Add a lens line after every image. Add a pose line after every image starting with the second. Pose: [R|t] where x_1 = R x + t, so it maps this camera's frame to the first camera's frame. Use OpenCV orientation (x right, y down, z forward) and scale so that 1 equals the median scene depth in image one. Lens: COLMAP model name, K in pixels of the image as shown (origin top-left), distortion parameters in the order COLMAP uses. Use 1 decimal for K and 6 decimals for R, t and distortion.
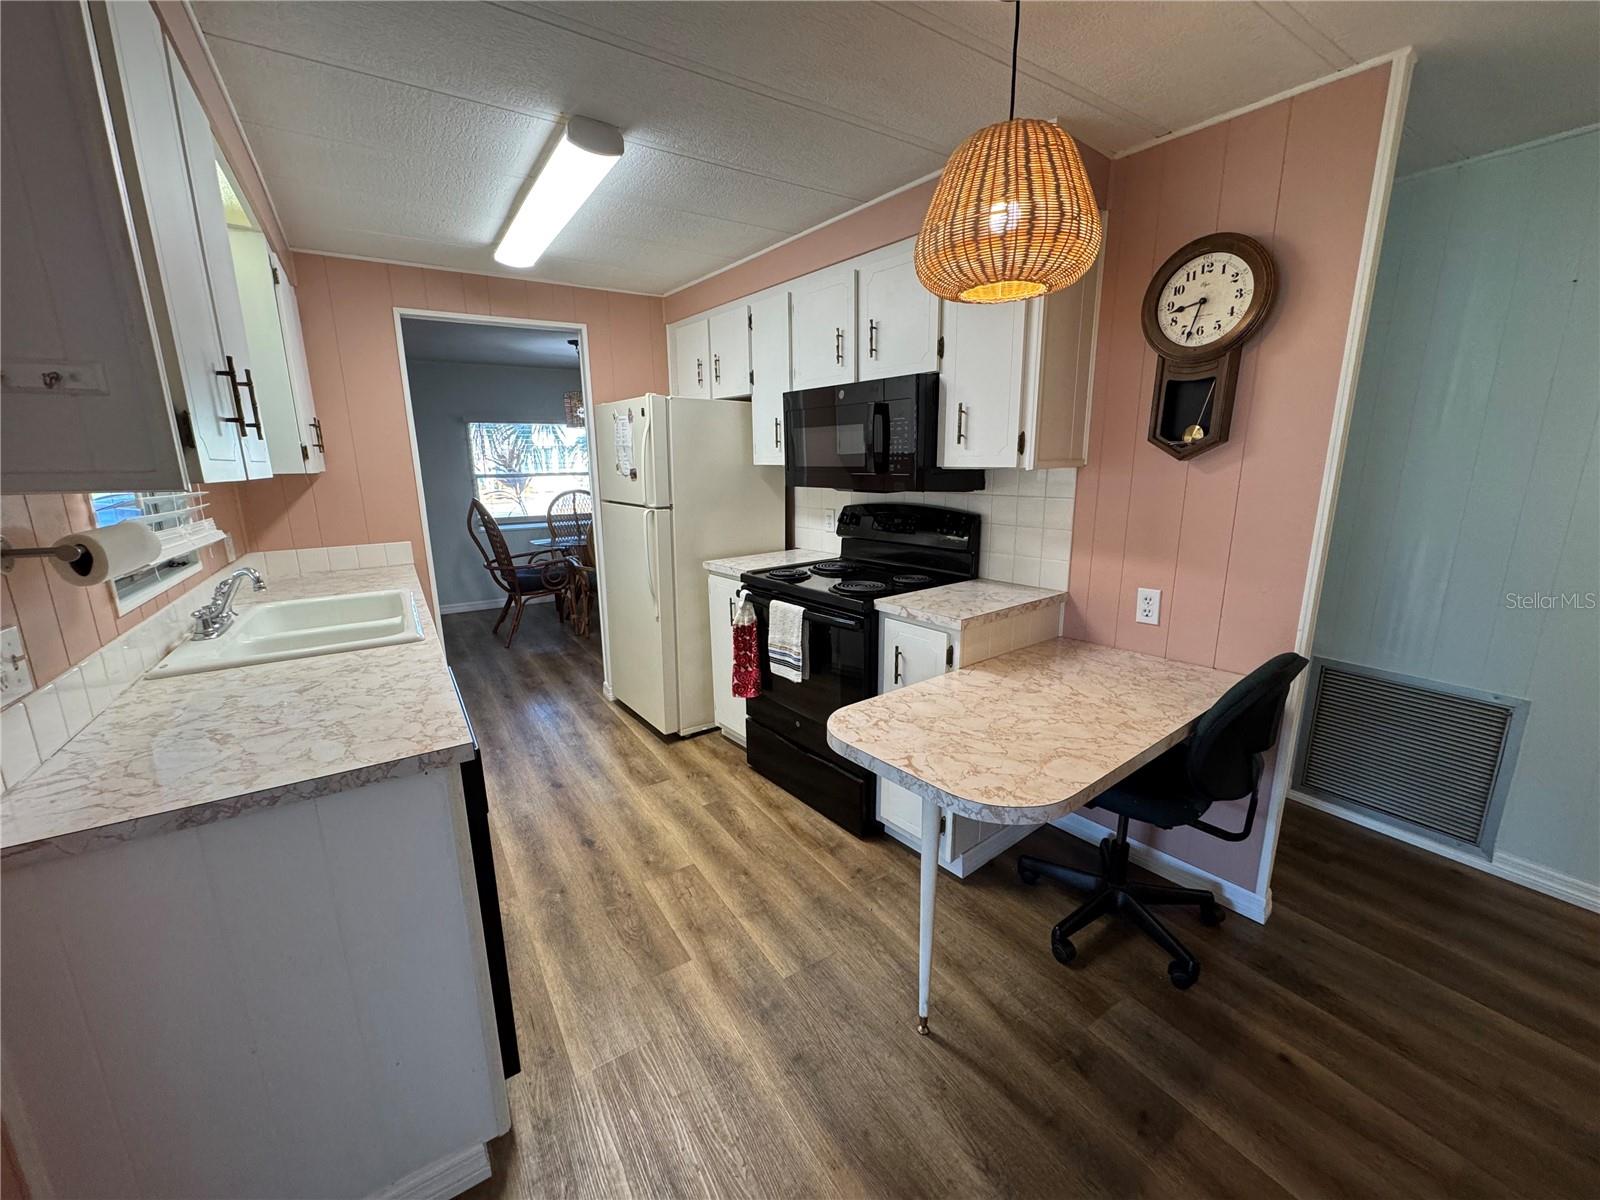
lens RADIAL K [[636.5, 0, 799.9], [0, 636.5, 595.6], [0, 0, 1]] dist [0.001906, 0.000200]
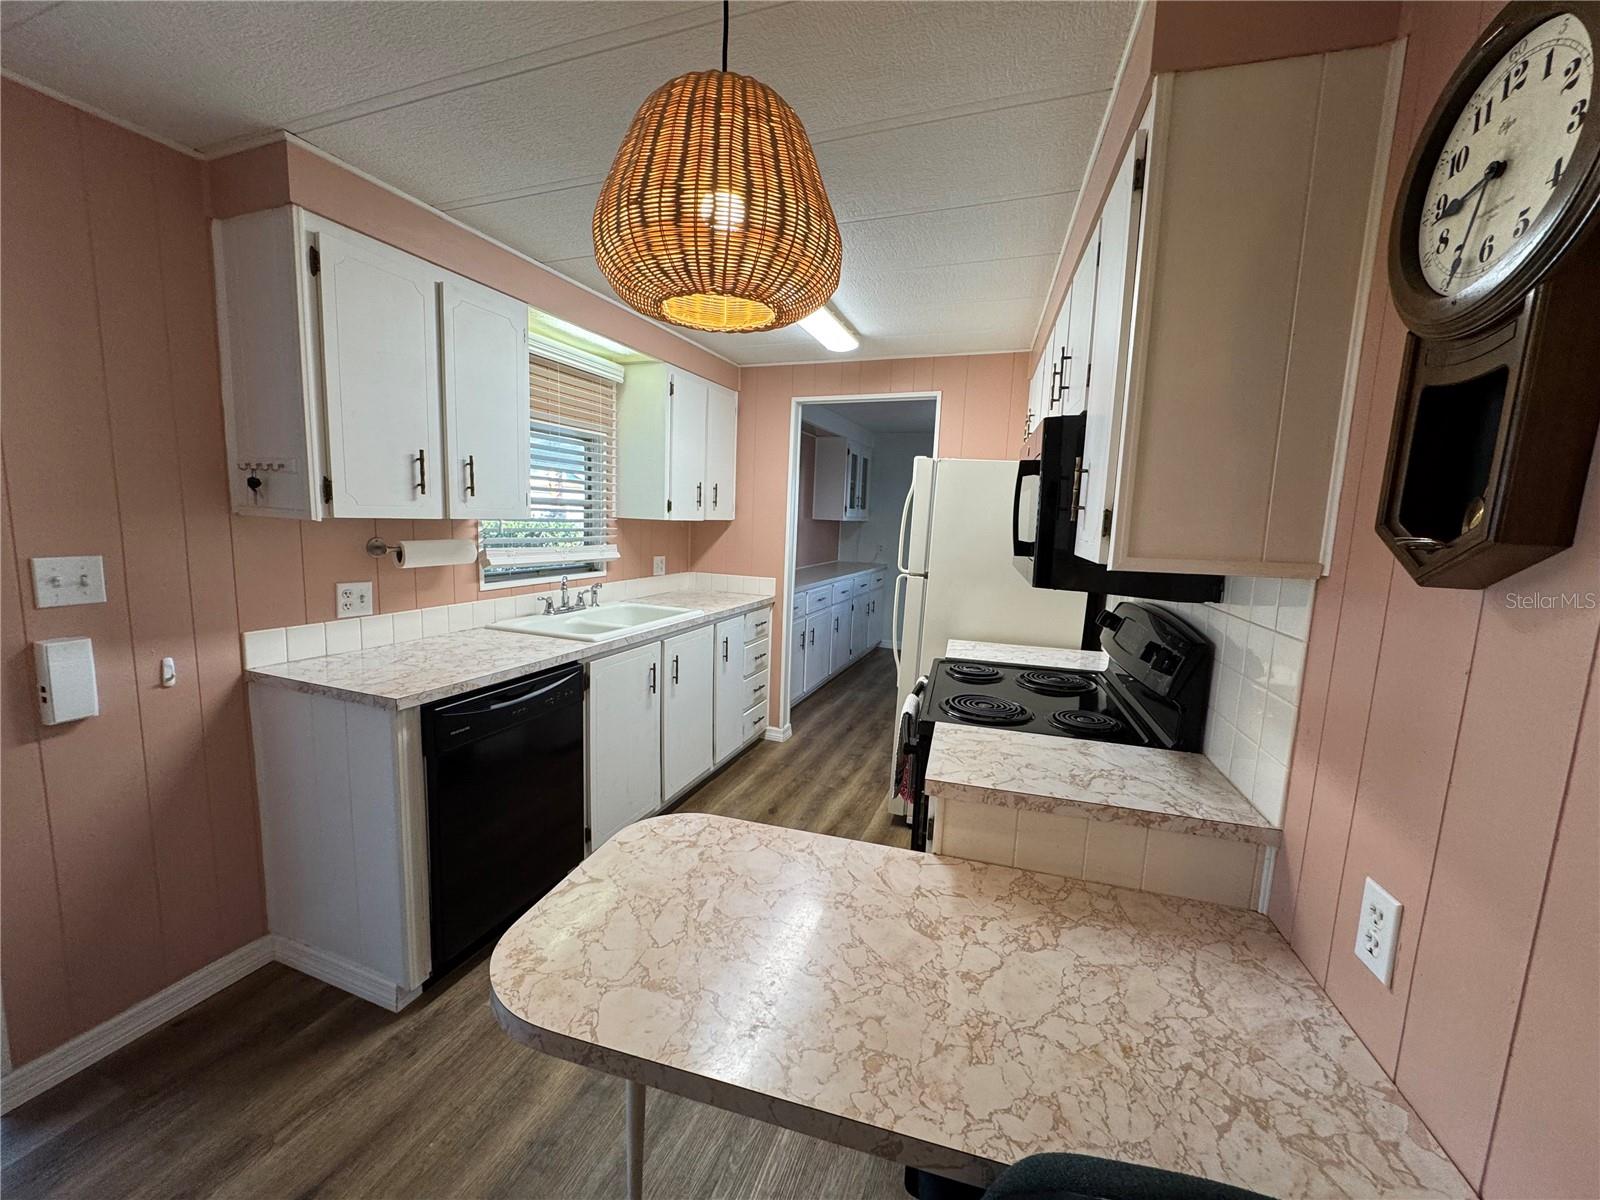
lens RADIAL K [[633.7, 0, 798.8], [0, 633.7, 598.8], [0, 0, 1]] dist [-0.002588, -0.000033]
pose [[0.586584, 0.144330, -0.796925, 0.684241], [-0.215241, 0.976388, 0.018402, -0.130635], [0.780763, 0.160736, 0.603799, 0.474777]]
